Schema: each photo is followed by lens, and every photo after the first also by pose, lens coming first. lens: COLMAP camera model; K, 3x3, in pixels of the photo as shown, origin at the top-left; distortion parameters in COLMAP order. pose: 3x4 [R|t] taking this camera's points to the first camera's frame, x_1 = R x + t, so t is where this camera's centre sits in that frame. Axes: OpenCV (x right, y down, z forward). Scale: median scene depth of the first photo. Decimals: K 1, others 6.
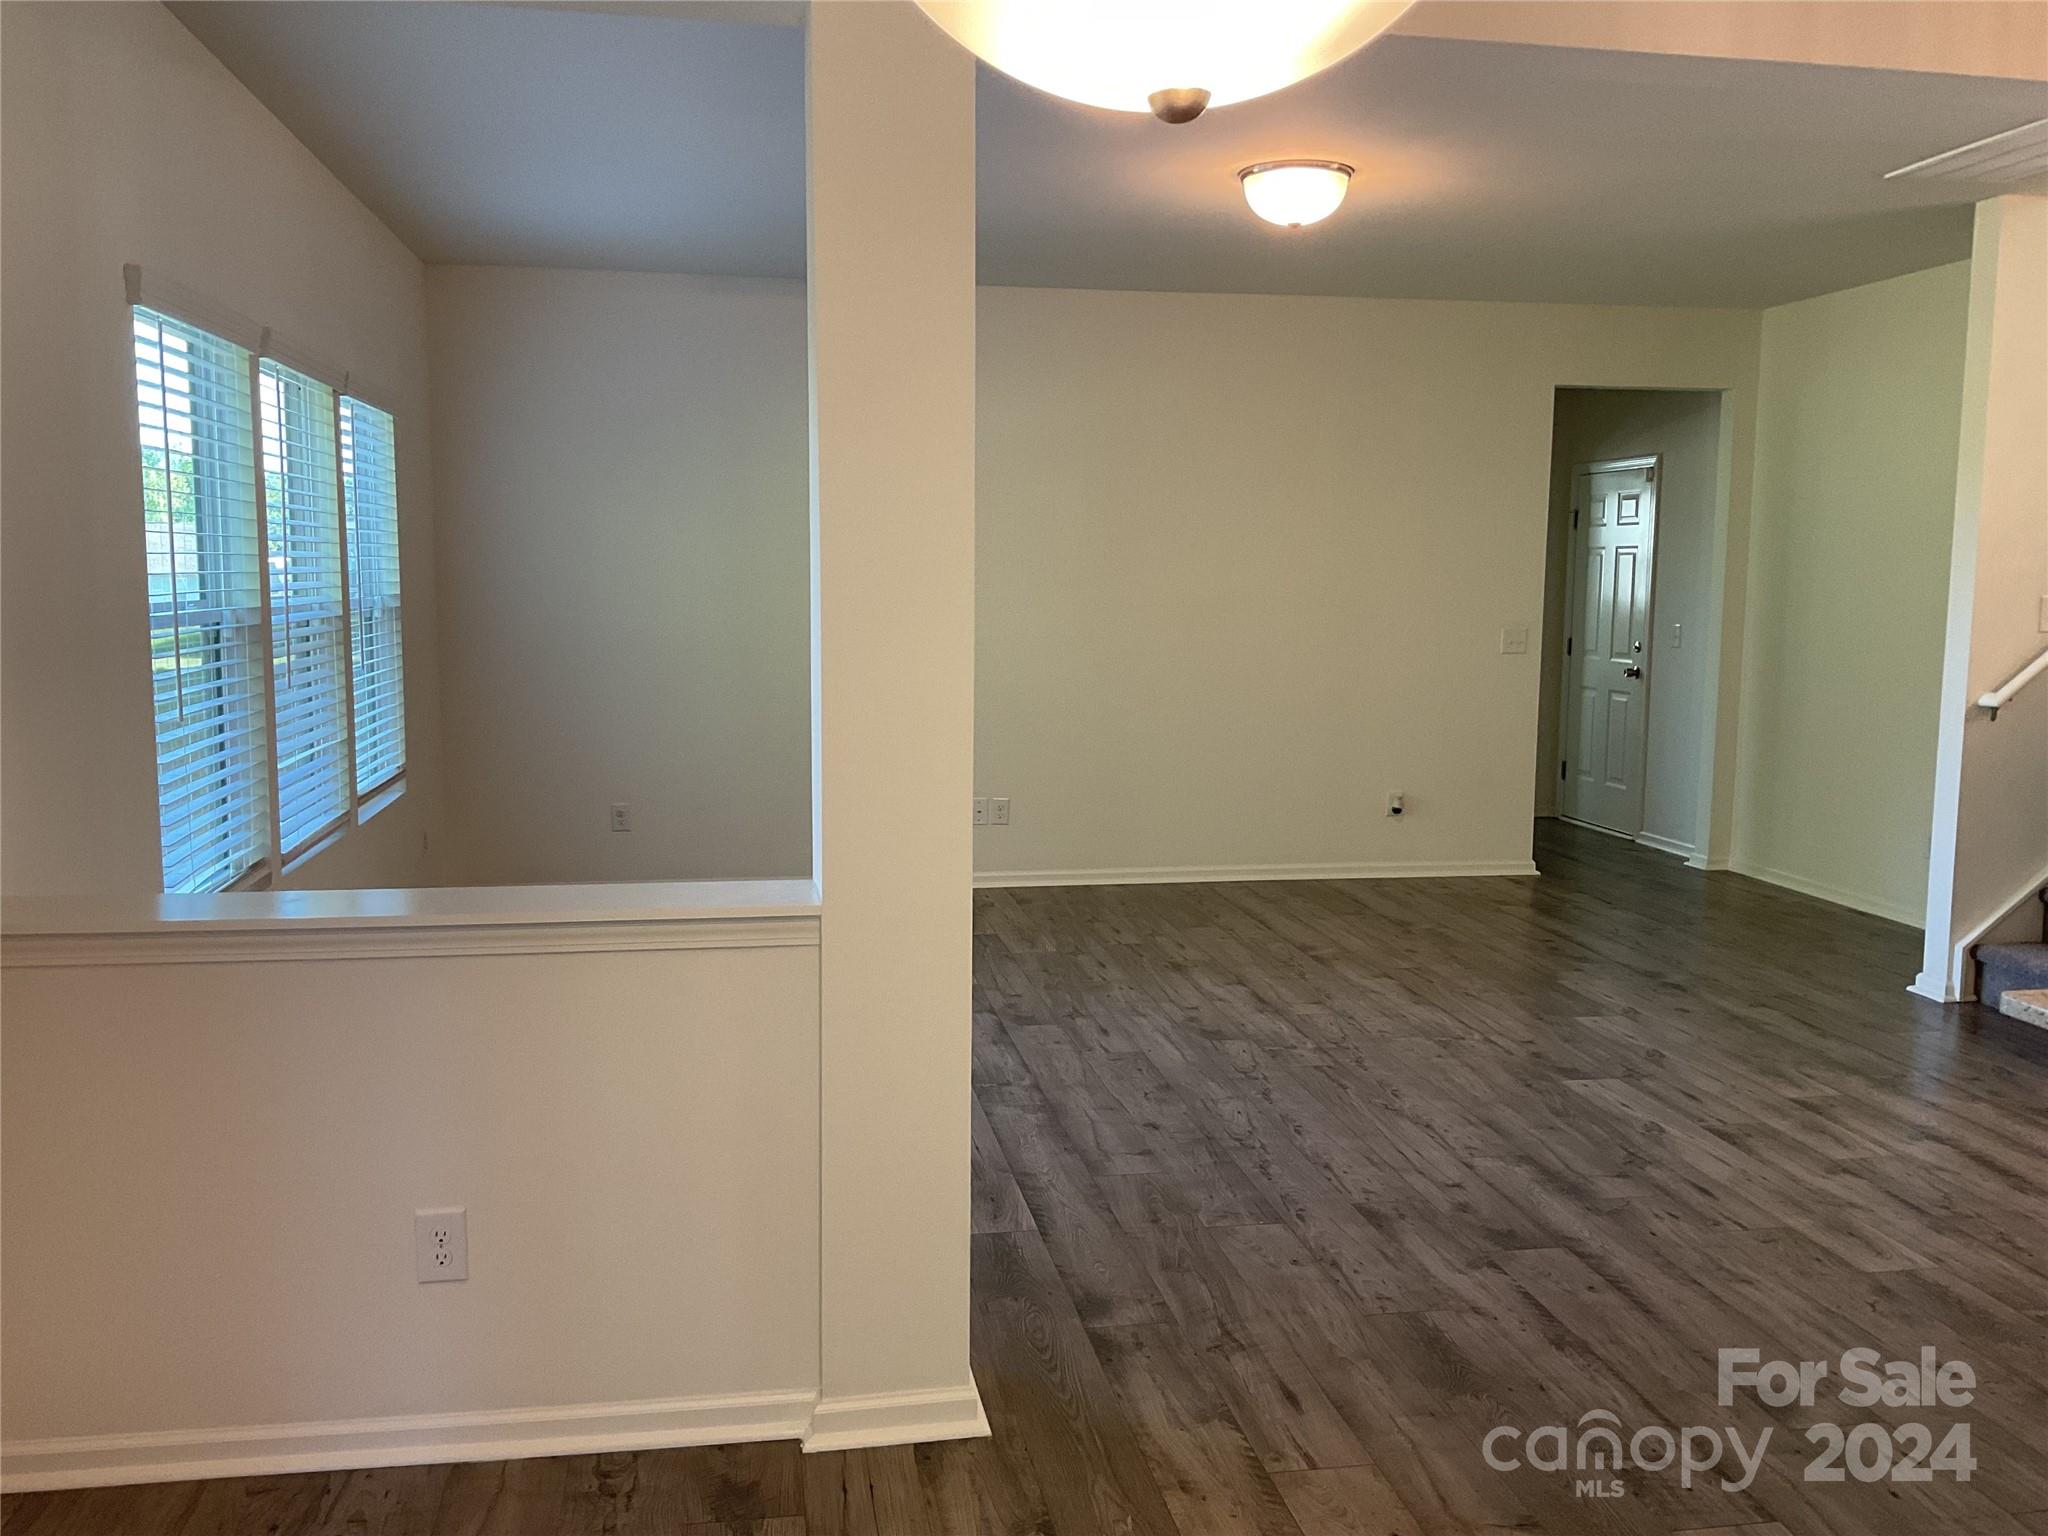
lens RADIAL K [[1697.6, 0, 1028.2], [0, 1697.6, 749.2], [0, 0, 1]] dist [0.076724, -0.137225]
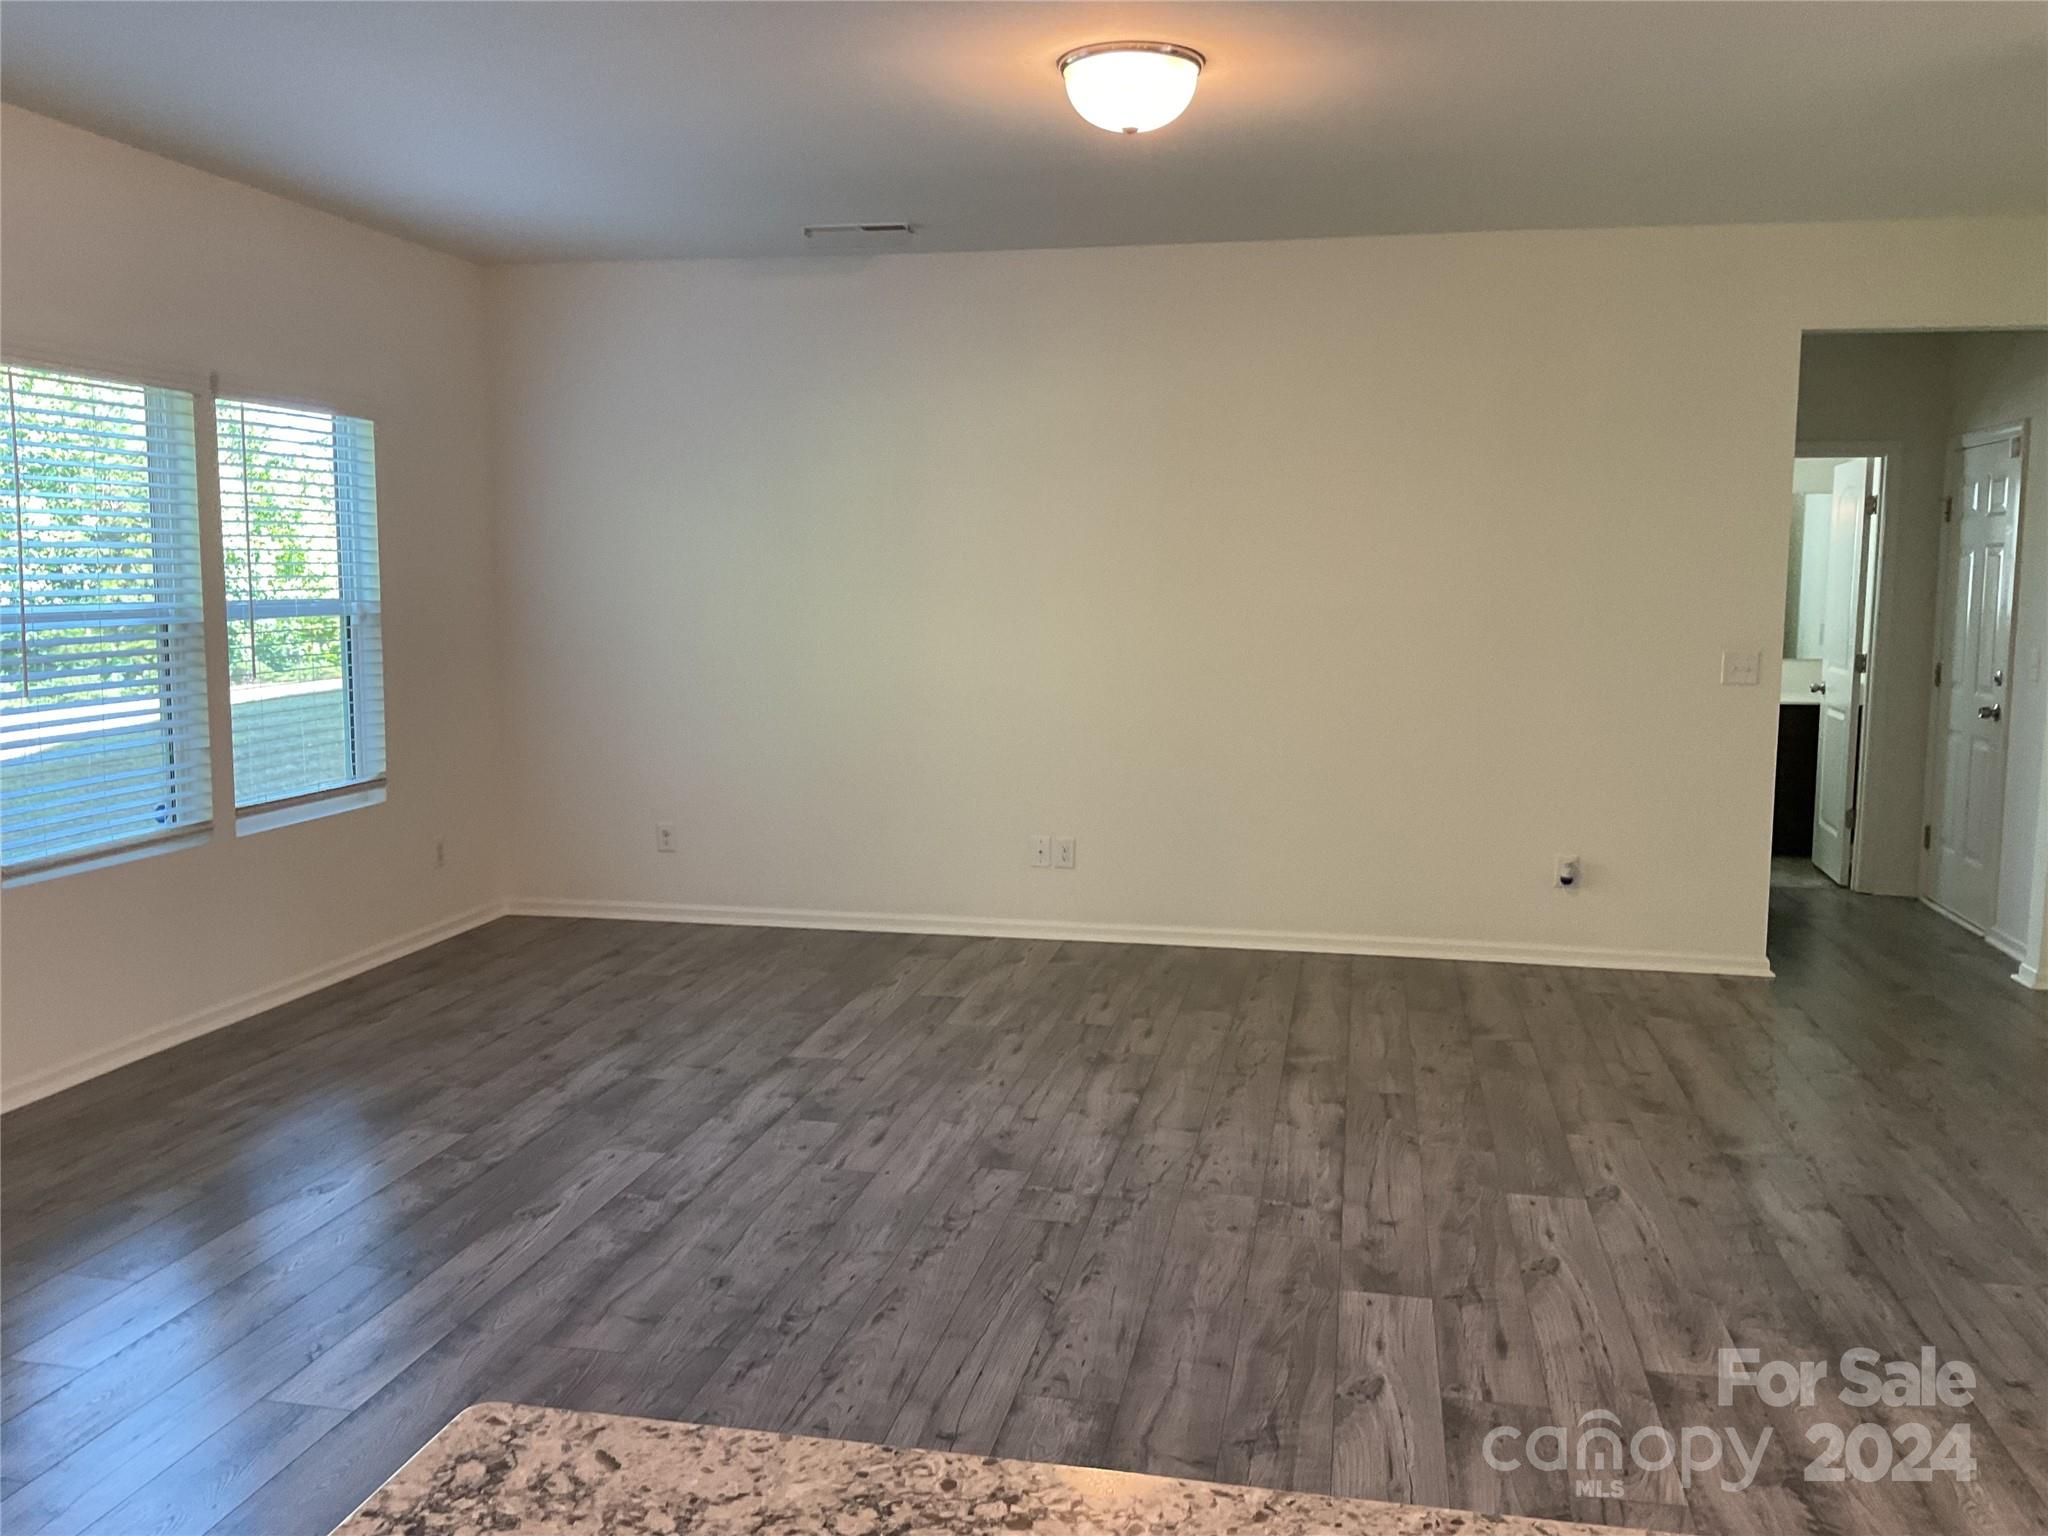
lens RADIAL K [[1697.6, 0, 1029.8], [0, 1697.6, 751.3], [0, 0, 1]] dist [0.076724, -0.137225]
pose [[0.932172, 0.037080, -0.360112, 0.422688], [-0.037855, 0.999271, 0.004901, -0.028746], [0.360031, 0.009064, 0.932896, 0.274041]]
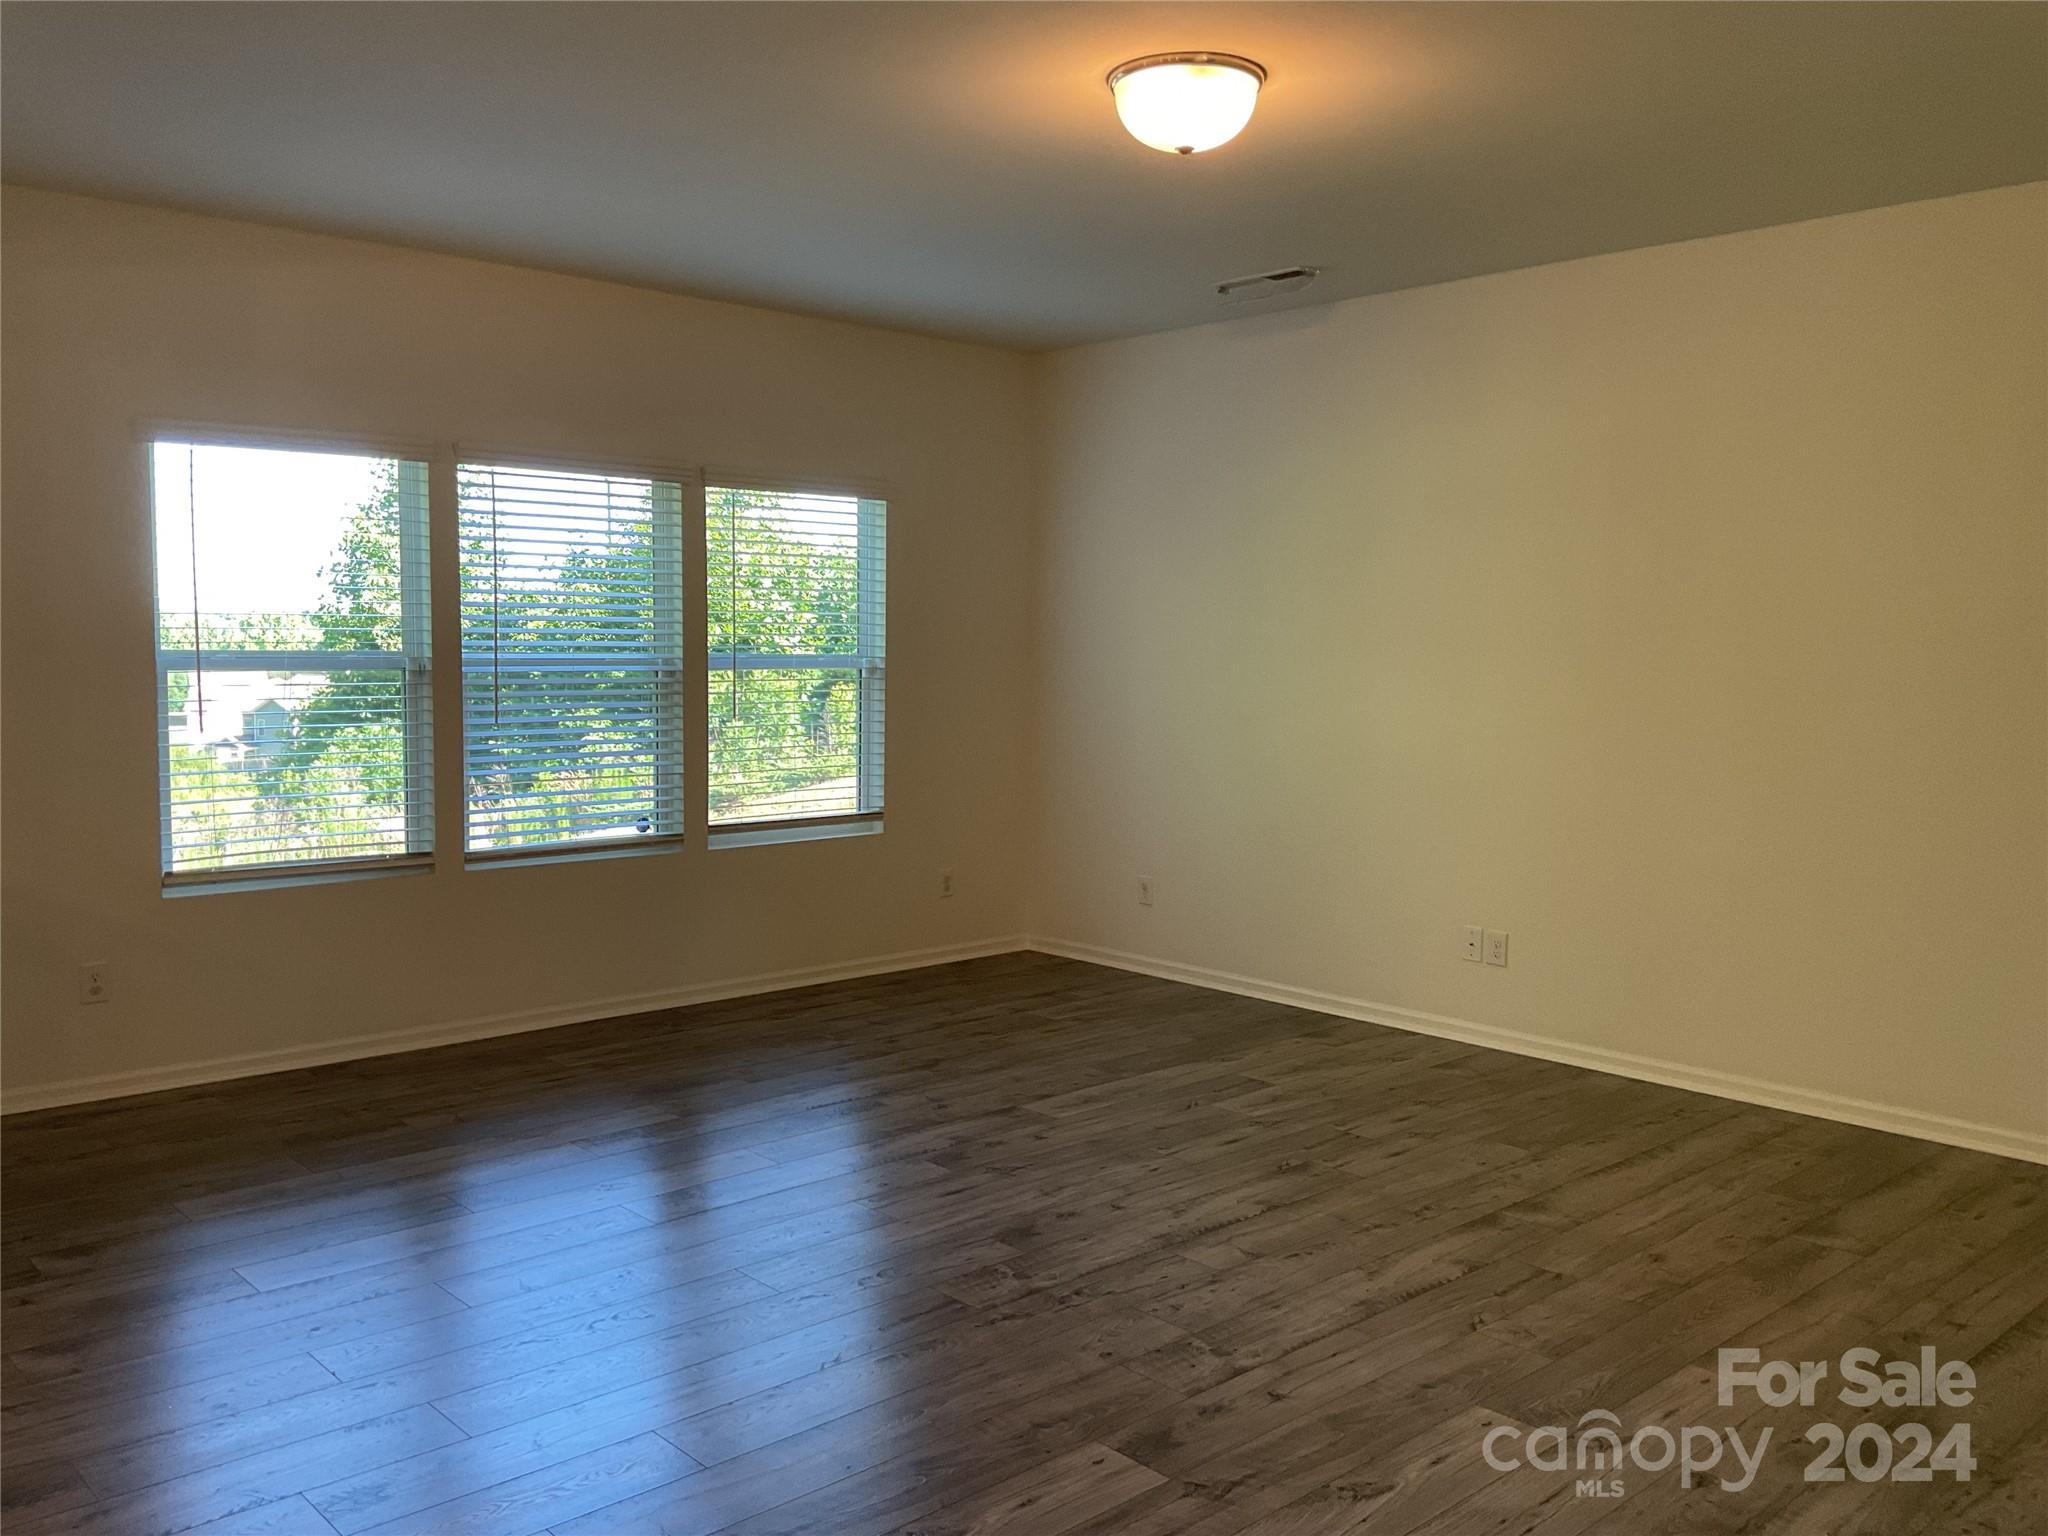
lens RADIAL K [[1697.6, 0, 1024.9], [0, 1697.6, 767.6], [0, 0, 1]] dist [0.076724, -0.137225]
pose [[0.539414, 0.065637, -0.839479, 0.777050], [-0.095626, 0.995283, 0.016373, -0.056766], [0.836593, 0.071444, 0.543146, 0.599678]]
